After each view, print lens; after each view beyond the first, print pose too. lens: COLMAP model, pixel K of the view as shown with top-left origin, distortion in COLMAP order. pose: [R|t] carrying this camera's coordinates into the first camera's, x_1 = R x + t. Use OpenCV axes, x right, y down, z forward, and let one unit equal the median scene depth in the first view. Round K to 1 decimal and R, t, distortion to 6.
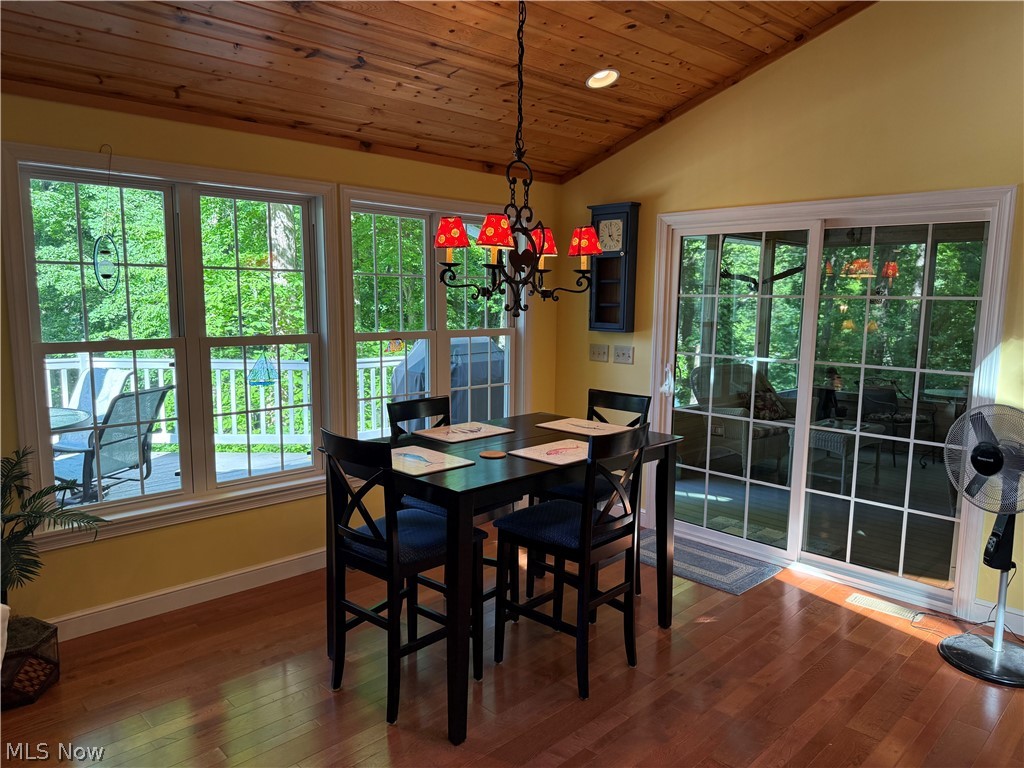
lens RADIAL K [[728.3, 0, 512.2], [0, 728.3, 387.6], [0, 0, 1]] dist [0.045723, -0.055042]
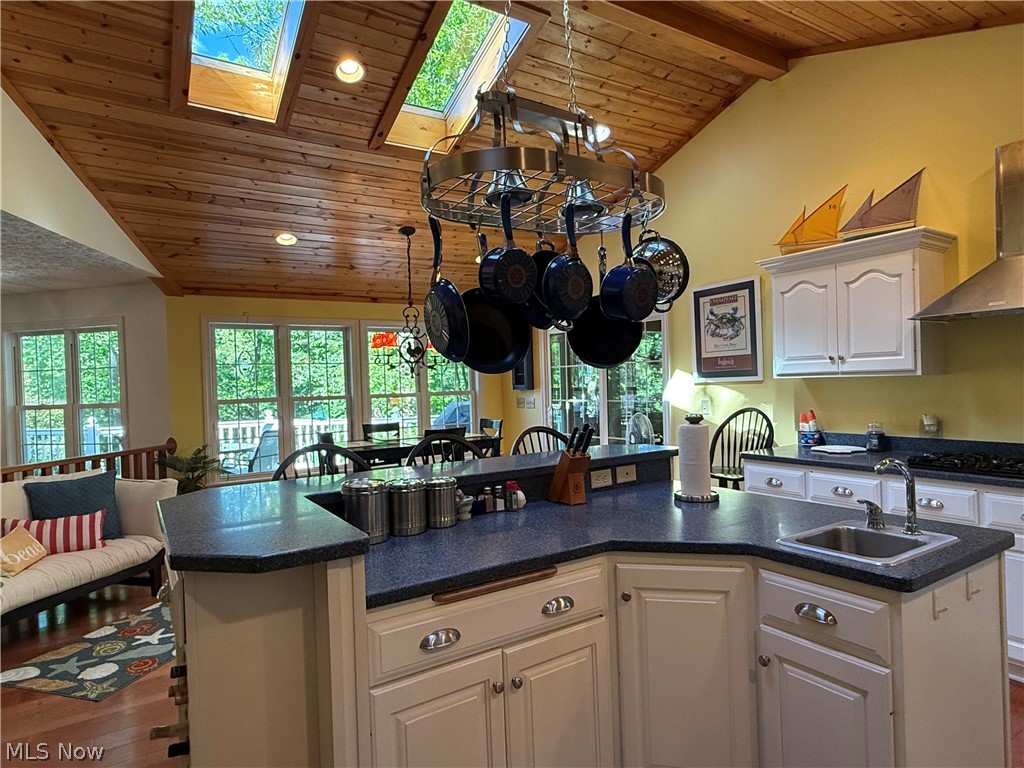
lens RADIAL K [[602.2, 0, 505.3], [0, 602.2, 383.4], [0, 0, 1]] dist [0.000639, 0.001449]
pose [[0.974062, -0.042366, -0.222278, 0.532478], [0.013396, 0.991390, -0.130257, 0.118365], [0.225883, 0.123901, 0.966243, -0.498441]]
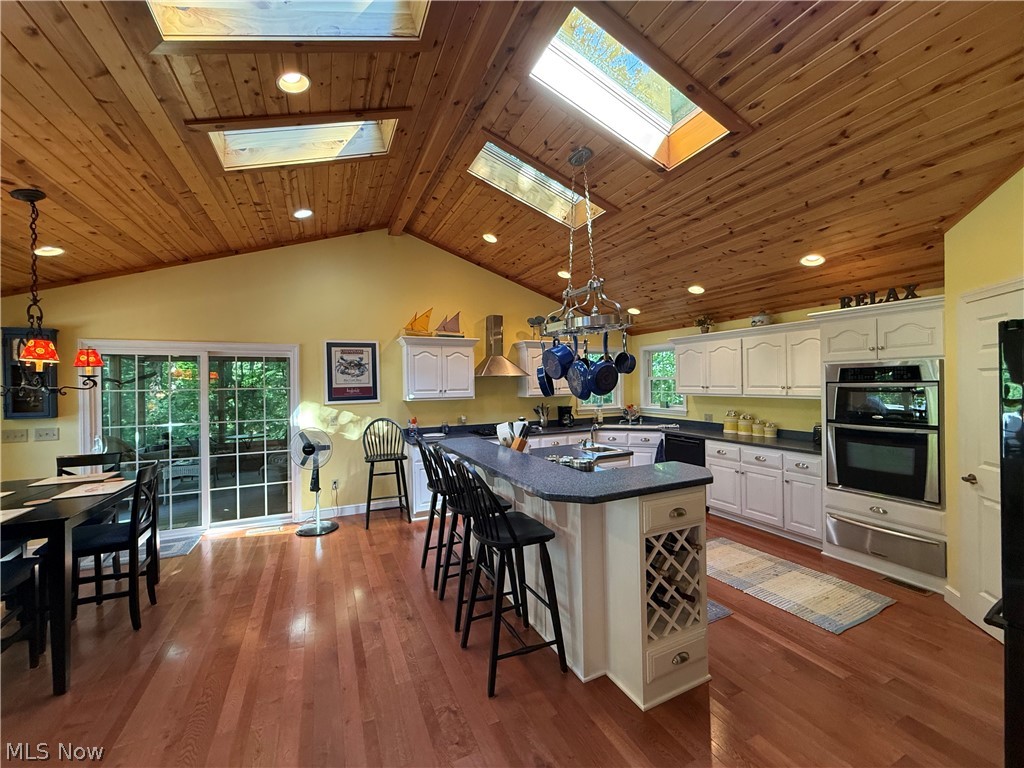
lens RADIAL K [[412.0, 0, 512.0], [0, 412.0, 384.0], [0, 0, 1]] dist [-0.000702, -0.000060]
pose [[0.339231, -0.016367, 0.940561, -0.375215], [0.144588, 0.988875, -0.034940, 0.021174], [-0.929525, 0.147847, 0.337824, -0.148752]]
